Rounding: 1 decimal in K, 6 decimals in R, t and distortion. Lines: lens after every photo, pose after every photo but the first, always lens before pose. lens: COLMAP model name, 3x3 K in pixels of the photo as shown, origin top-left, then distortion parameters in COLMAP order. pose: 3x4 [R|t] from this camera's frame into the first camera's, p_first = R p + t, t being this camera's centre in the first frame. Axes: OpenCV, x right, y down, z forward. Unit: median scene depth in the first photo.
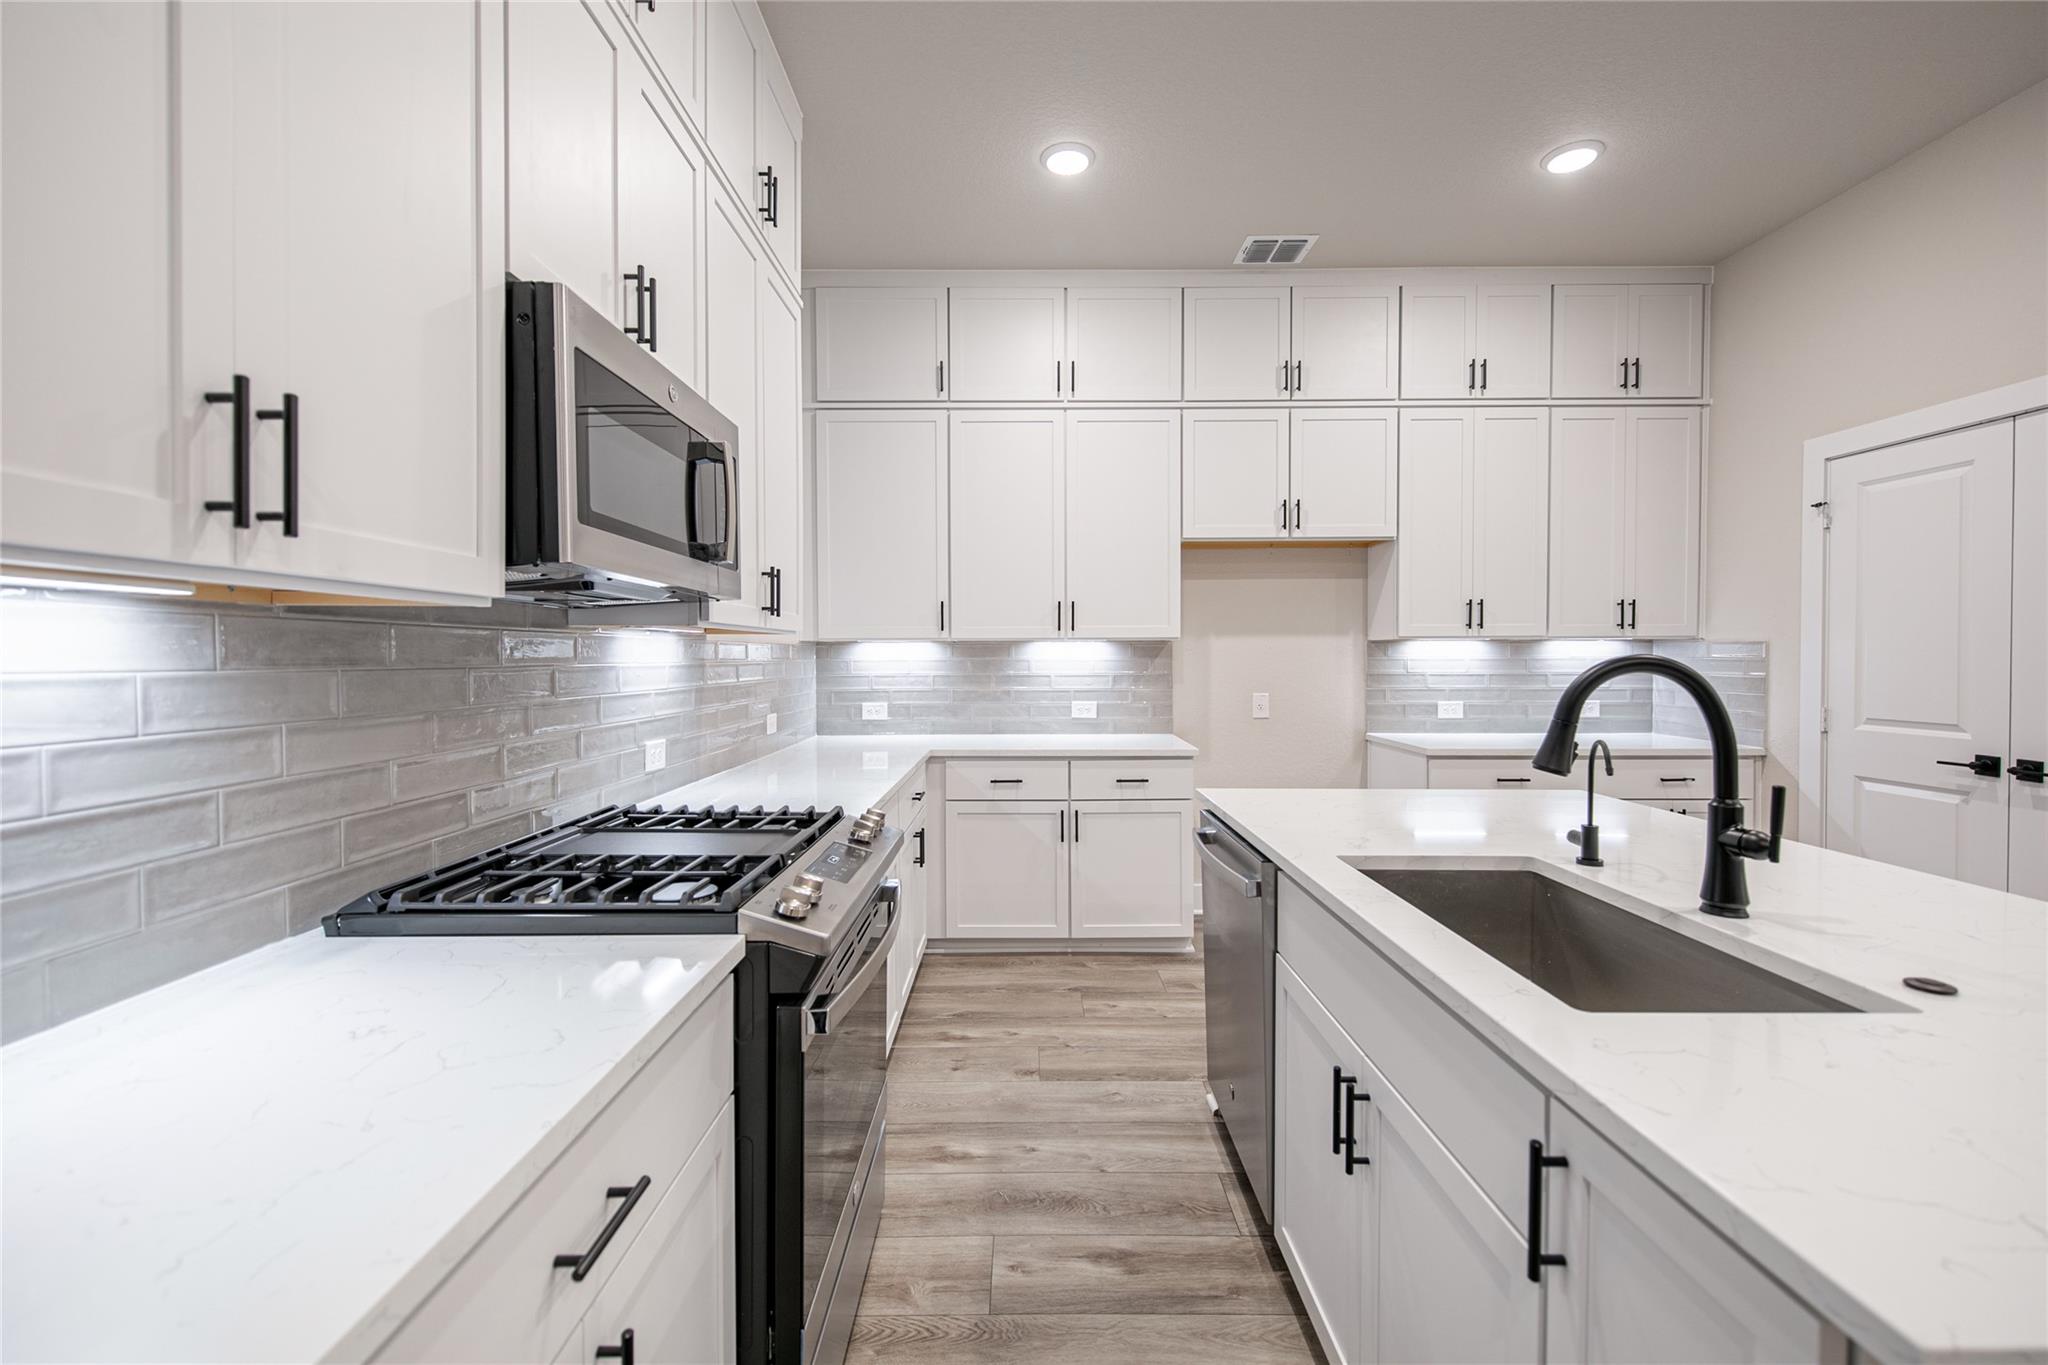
lens RADIAL K [[857.5, 0, 1016.5], [0, 857.5, 667.0], [0, 0, 1]] dist [0.015087, -0.007325]
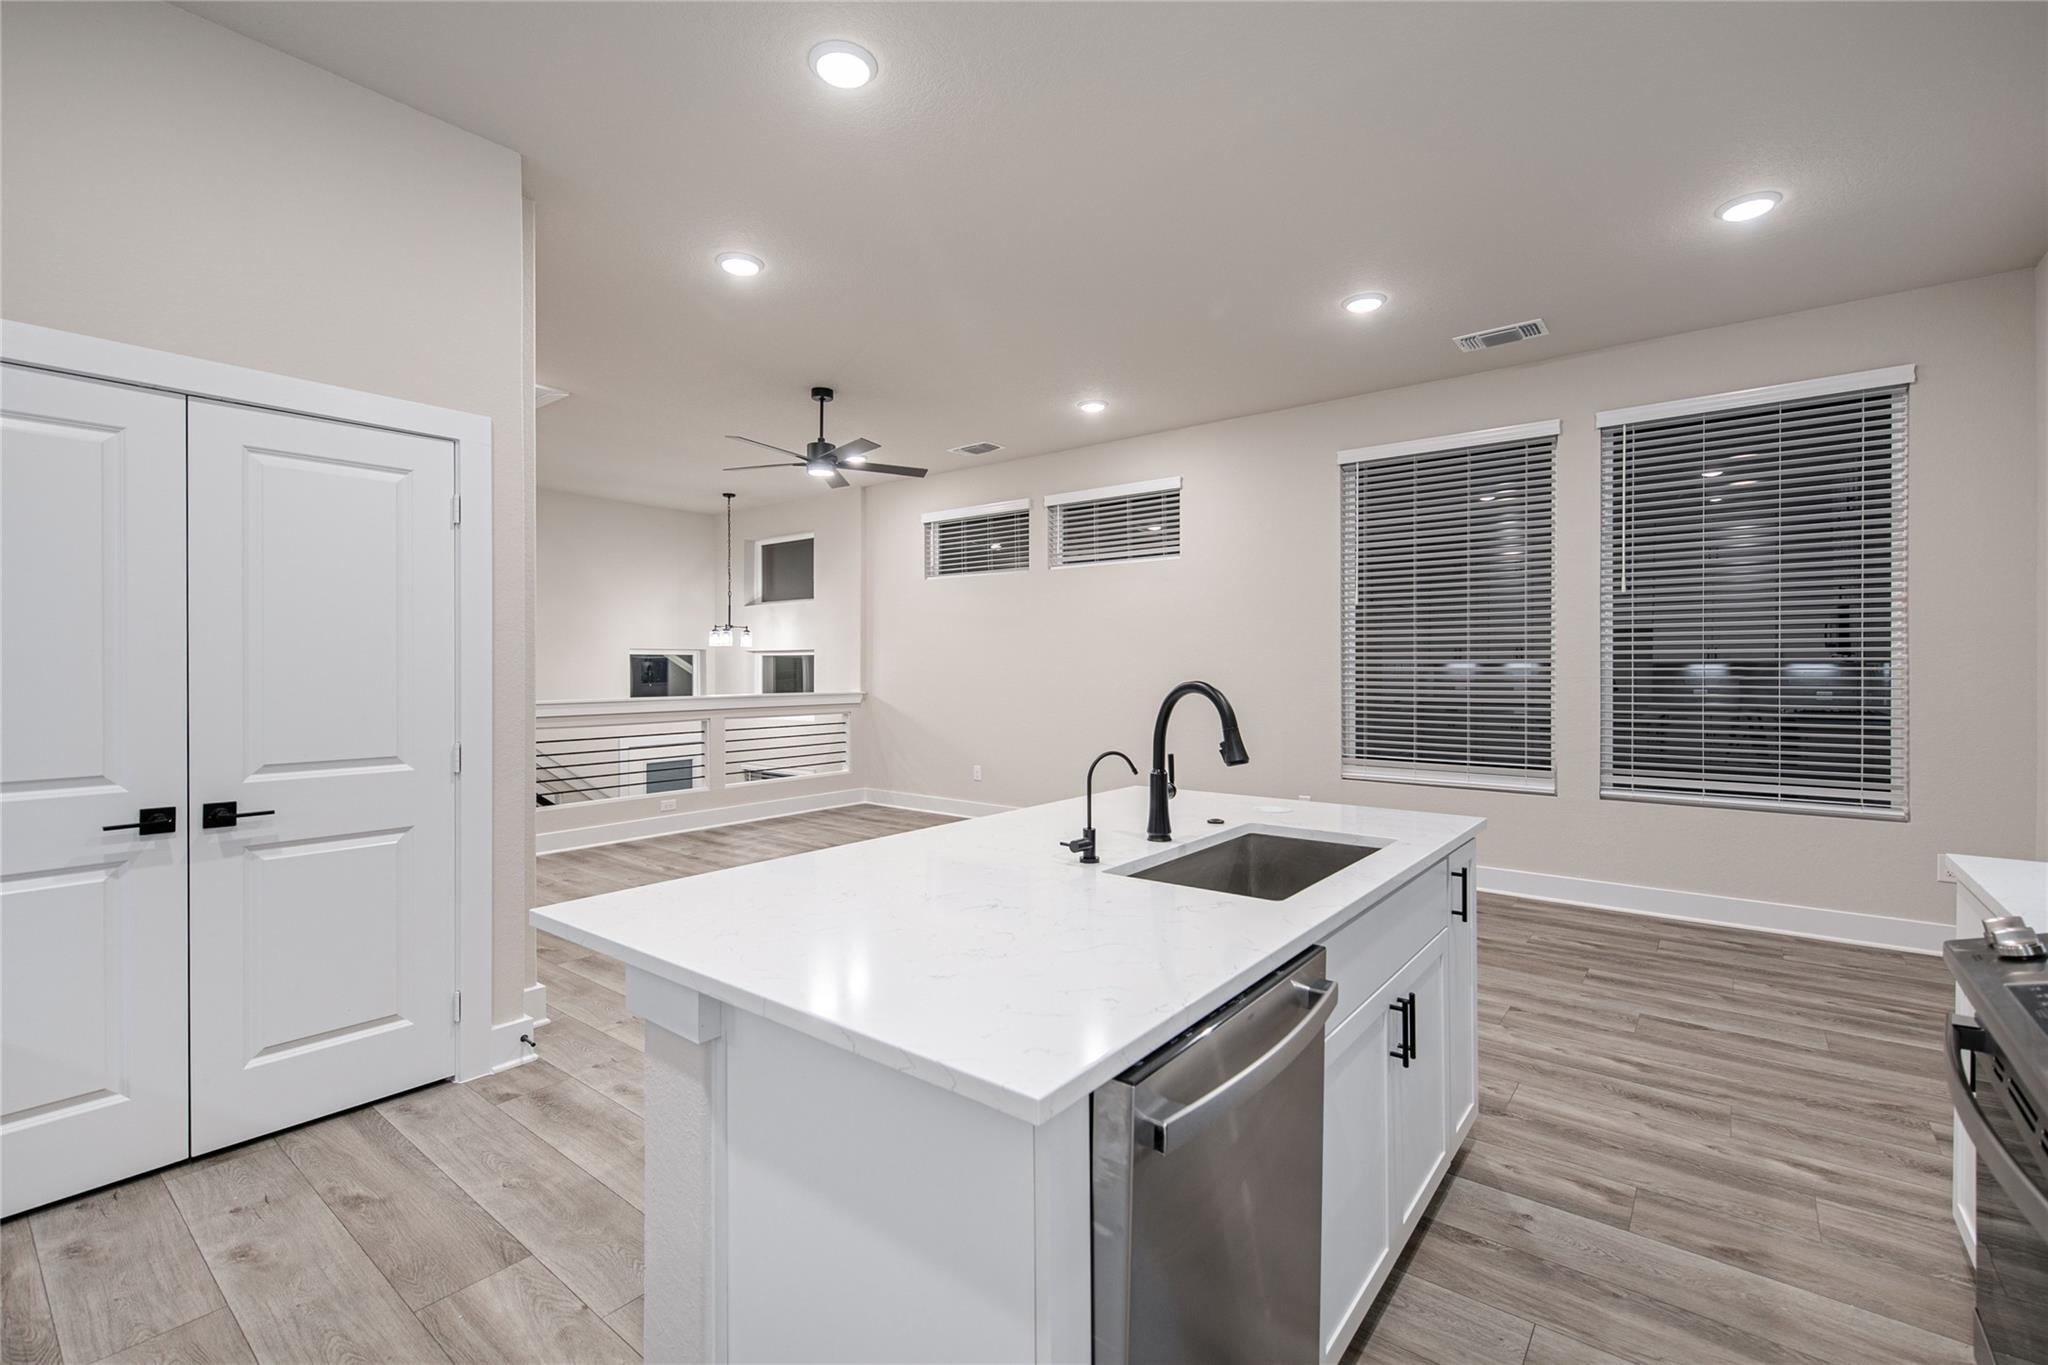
lens RADIAL K [[872.4, 0, 1025.9], [0, 872.4, 674.4], [0, 0, 1]] dist [0.018193, -0.007706]
pose [[-0.784268, -0.002454, 0.620417, 0.001239], [0.011100, 0.999777, 0.017986, -0.018301], [-0.620323, 0.020993, -0.784066, 0.829692]]
